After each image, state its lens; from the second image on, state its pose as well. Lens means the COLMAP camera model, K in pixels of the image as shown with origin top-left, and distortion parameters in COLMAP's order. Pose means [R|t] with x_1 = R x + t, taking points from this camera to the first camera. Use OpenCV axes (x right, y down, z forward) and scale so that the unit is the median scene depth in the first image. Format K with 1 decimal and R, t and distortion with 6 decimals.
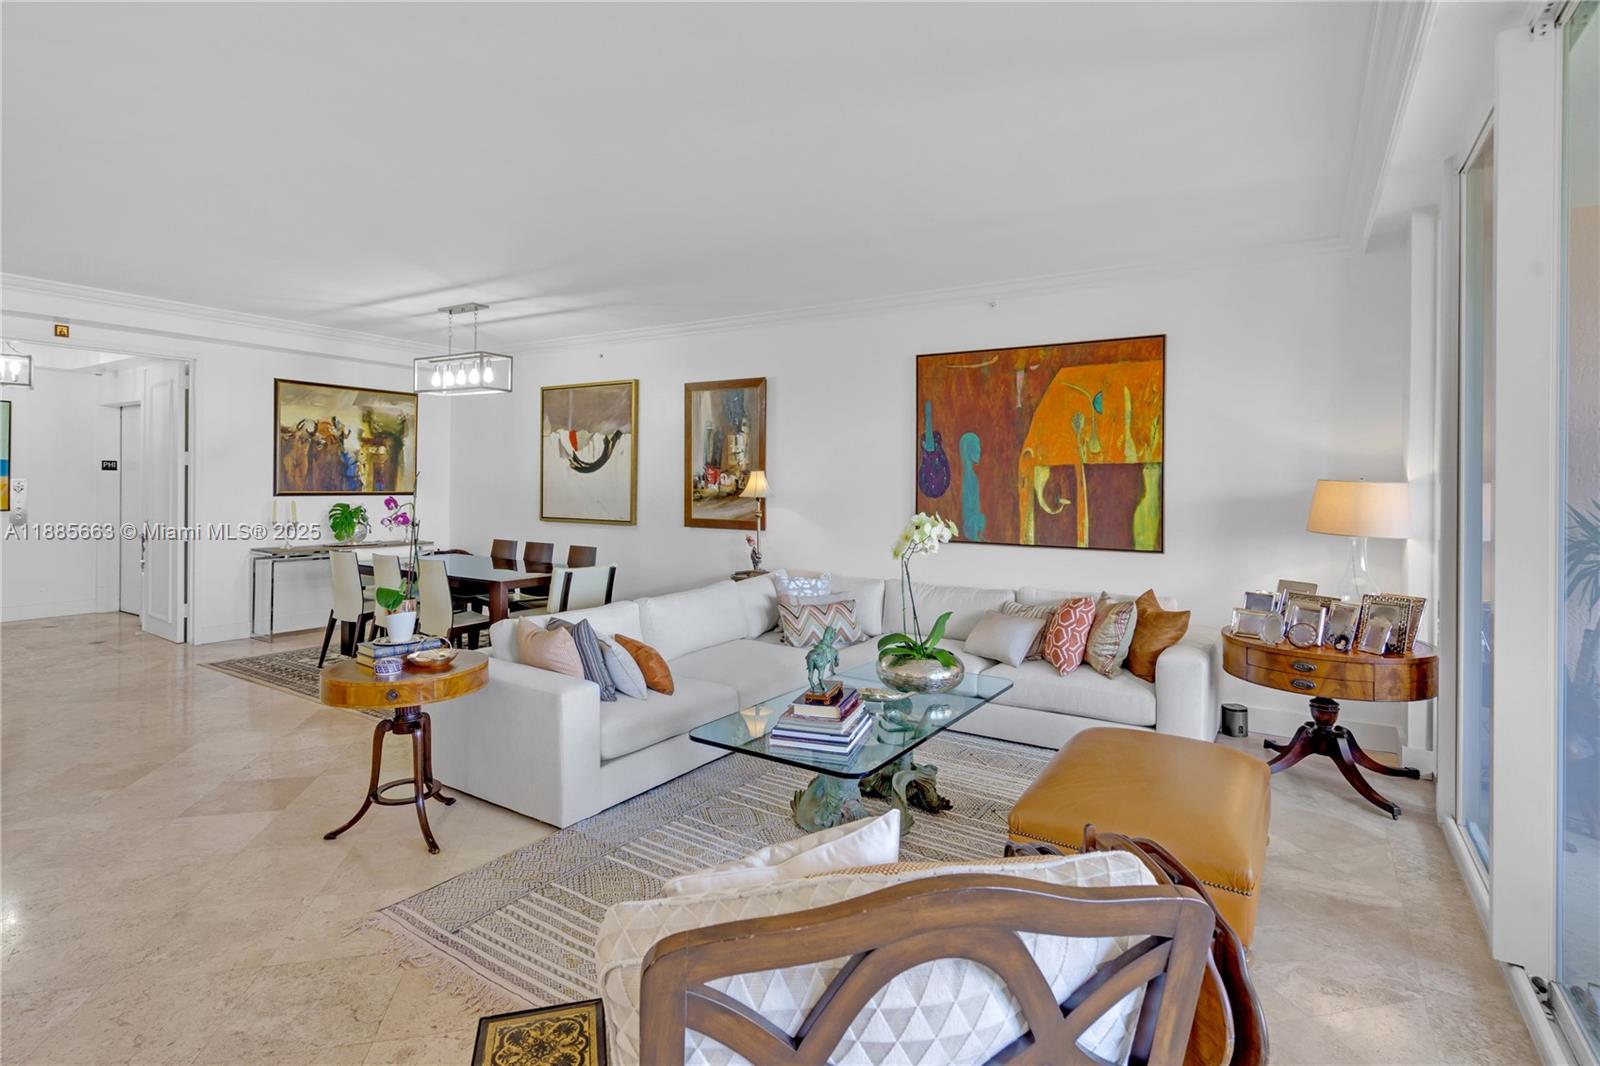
lens RADIAL K [[785.0, 0, 797.9], [0, 785.0, 483.7], [0, 0, 1]] dist [0.000817, 0.000554]
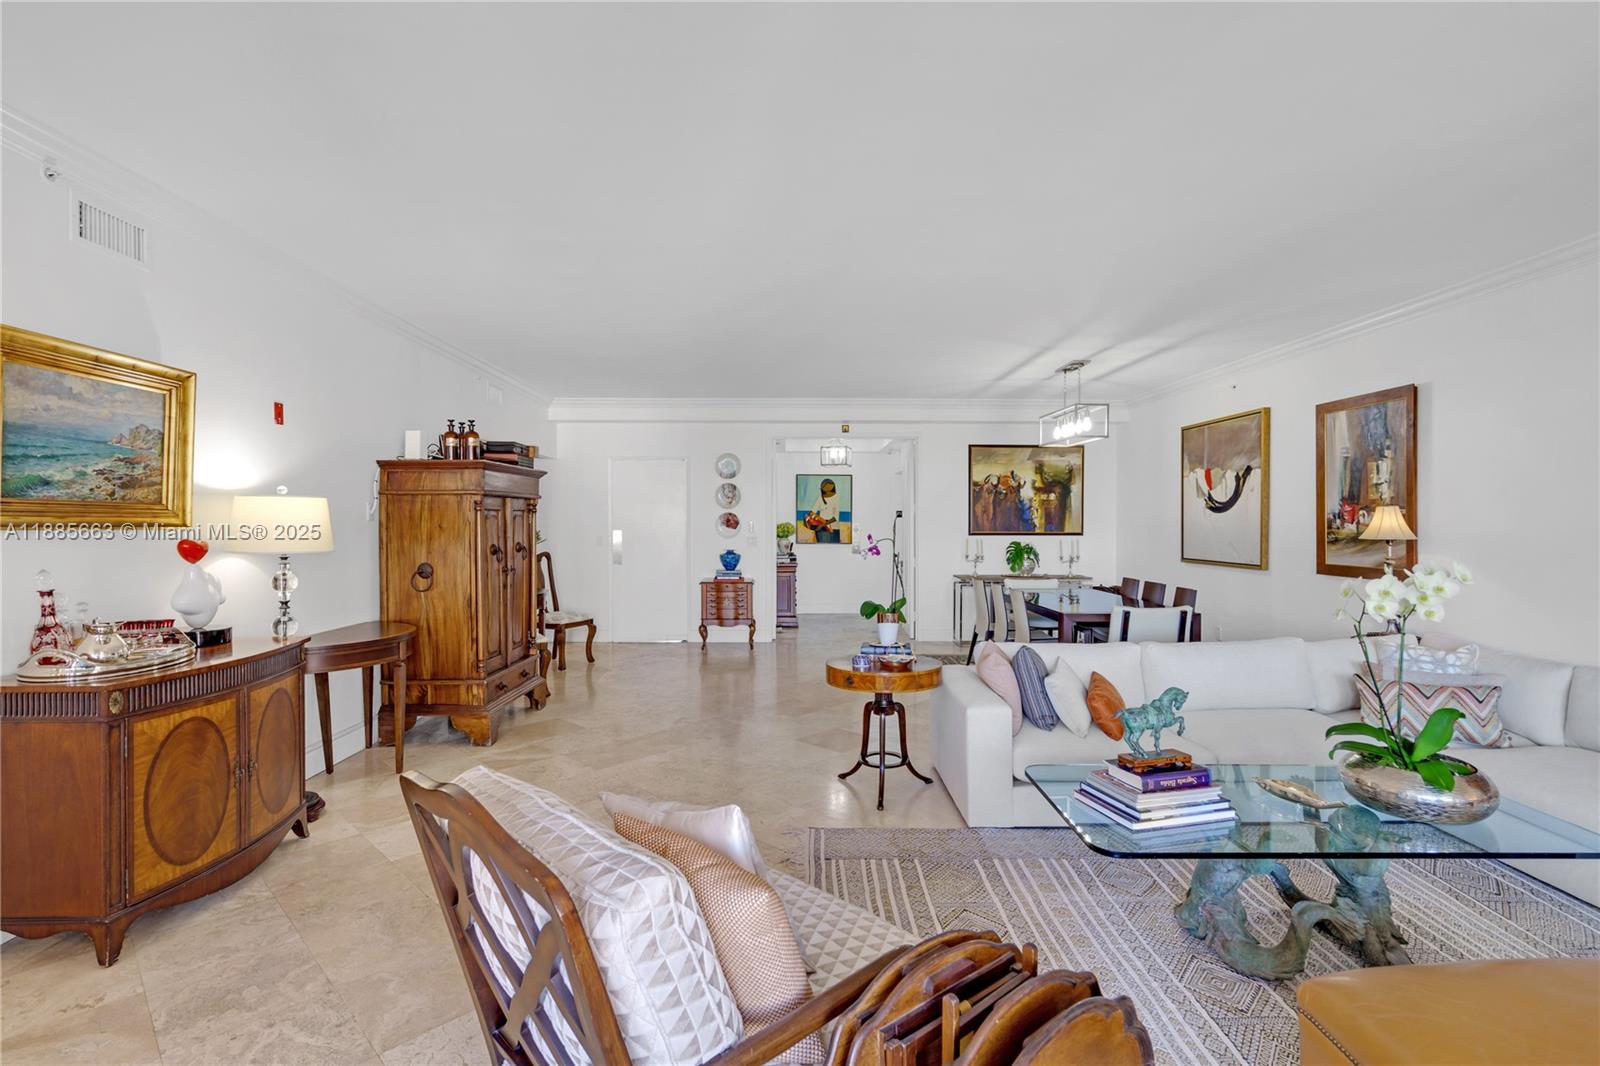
lens RADIAL K [[739.2, 0, 807.8], [0, 739.2, 527.0], [0, 0, 1]] dist [0.000504, 0.000172]
pose [[0.565188, -0.003711, -0.824953, 0.208780], [0.004430, 0.999989, -0.001464, 0.002938], [0.824950, -0.002827, 0.565199, 0.094757]]
